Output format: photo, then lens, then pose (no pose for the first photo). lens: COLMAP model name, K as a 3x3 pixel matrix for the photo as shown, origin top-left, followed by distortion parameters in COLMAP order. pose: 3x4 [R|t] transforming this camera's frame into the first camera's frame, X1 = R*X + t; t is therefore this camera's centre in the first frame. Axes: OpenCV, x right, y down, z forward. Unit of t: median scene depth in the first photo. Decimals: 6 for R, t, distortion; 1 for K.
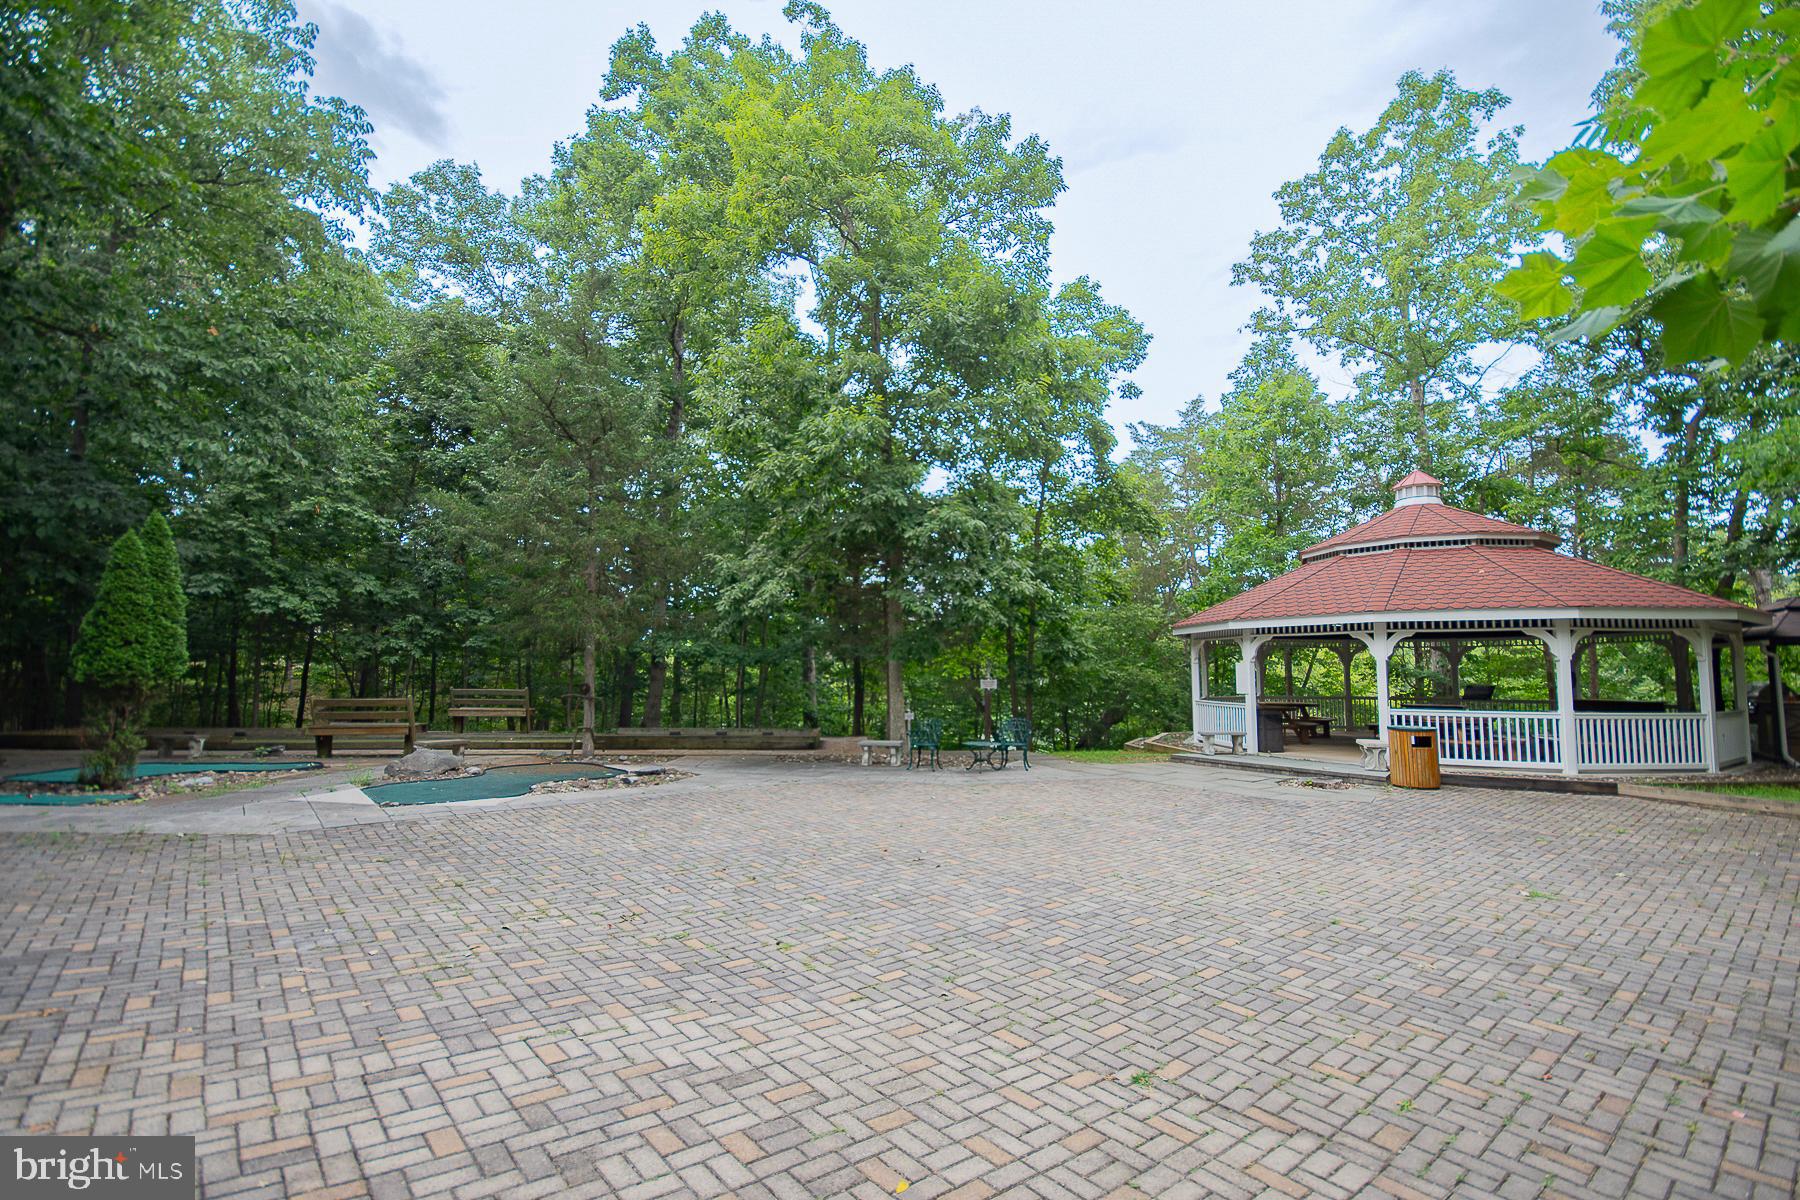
lens RADIAL K [[805.8, 0, 904.1], [0, 805.8, 603.8], [0, 0, 1]] dist [0.003039, -0.000294]
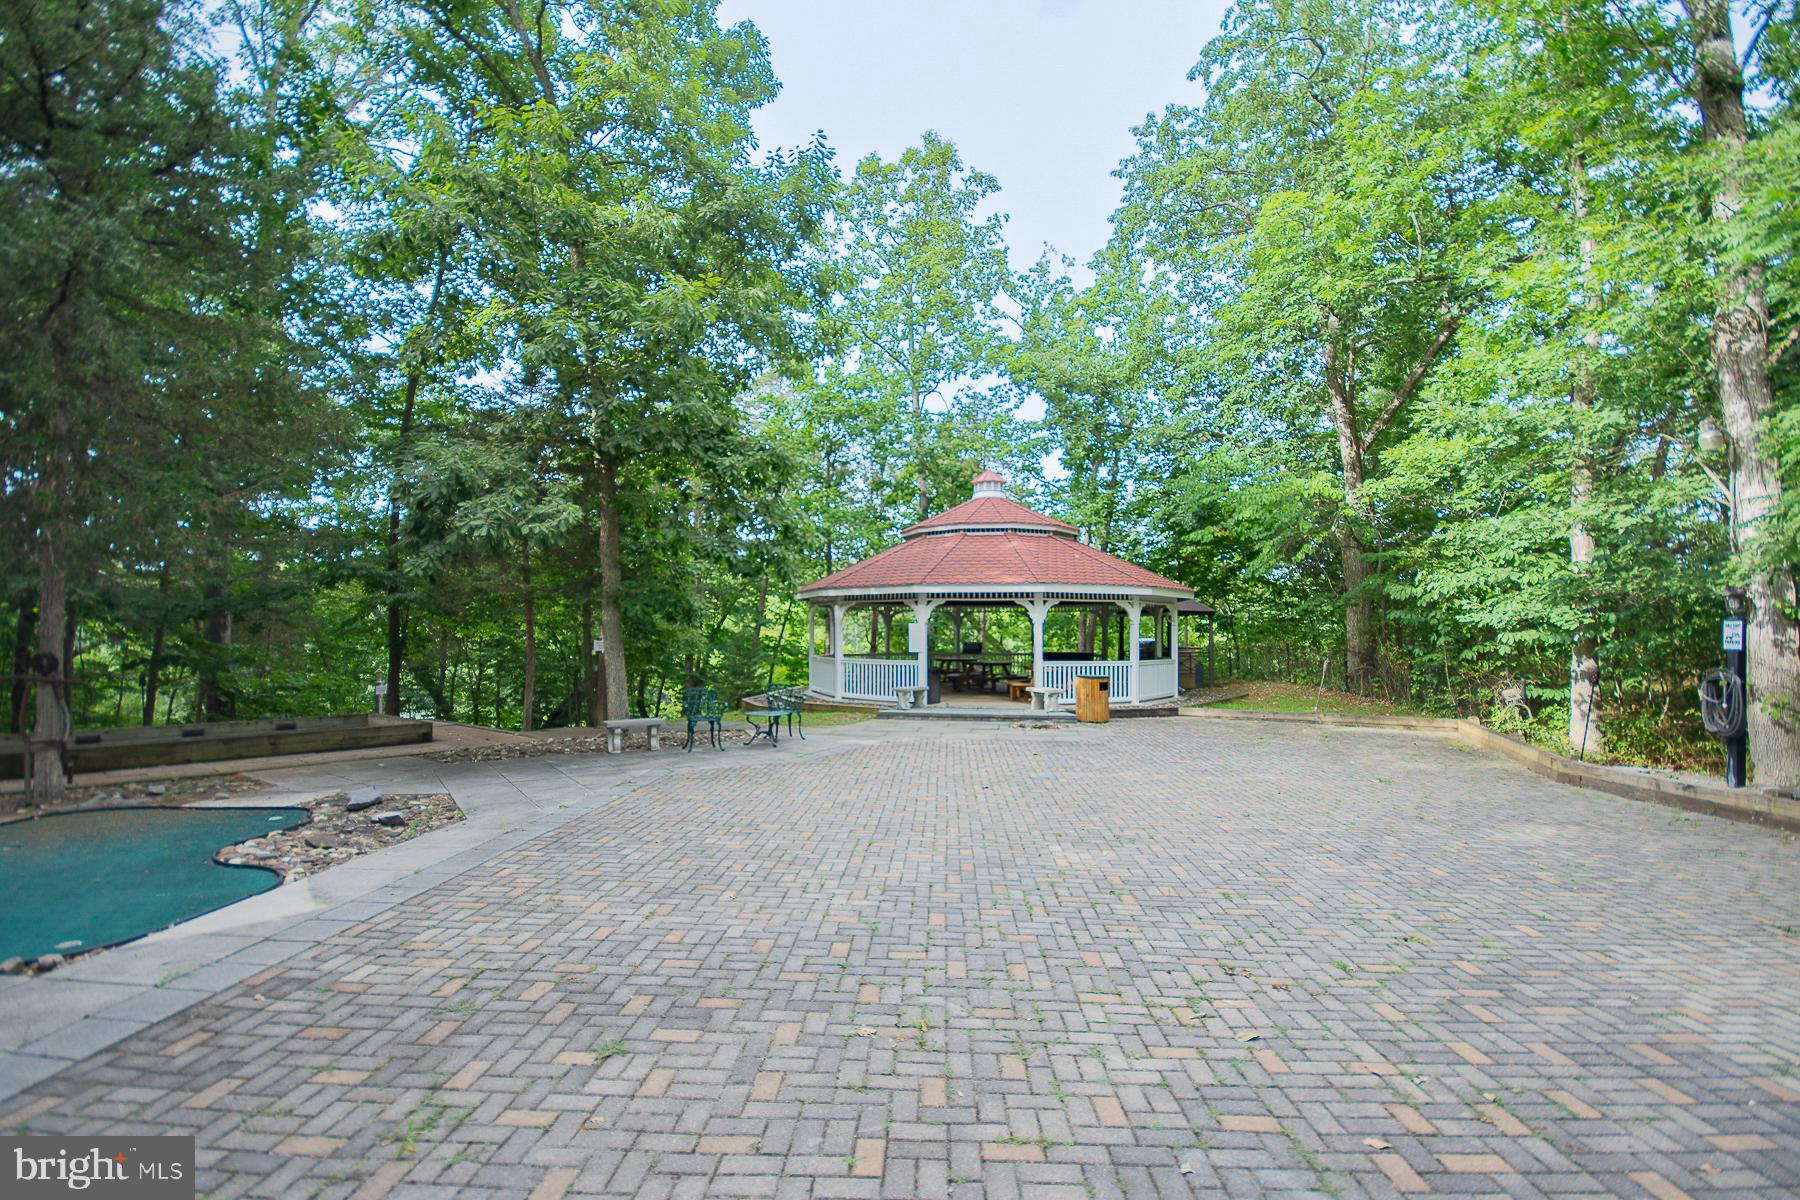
lens RADIAL K [[805.8, 0, 903.6], [0, 805.8, 601.9], [0, 0, 1]] dist [0.003039, -0.000294]
pose [[0.687474, 0.028342, 0.725656, -0.352478], [-0.063580, 0.997750, 0.021265, 0.019954], [-0.723421, -0.060757, 0.687729, 0.240168]]
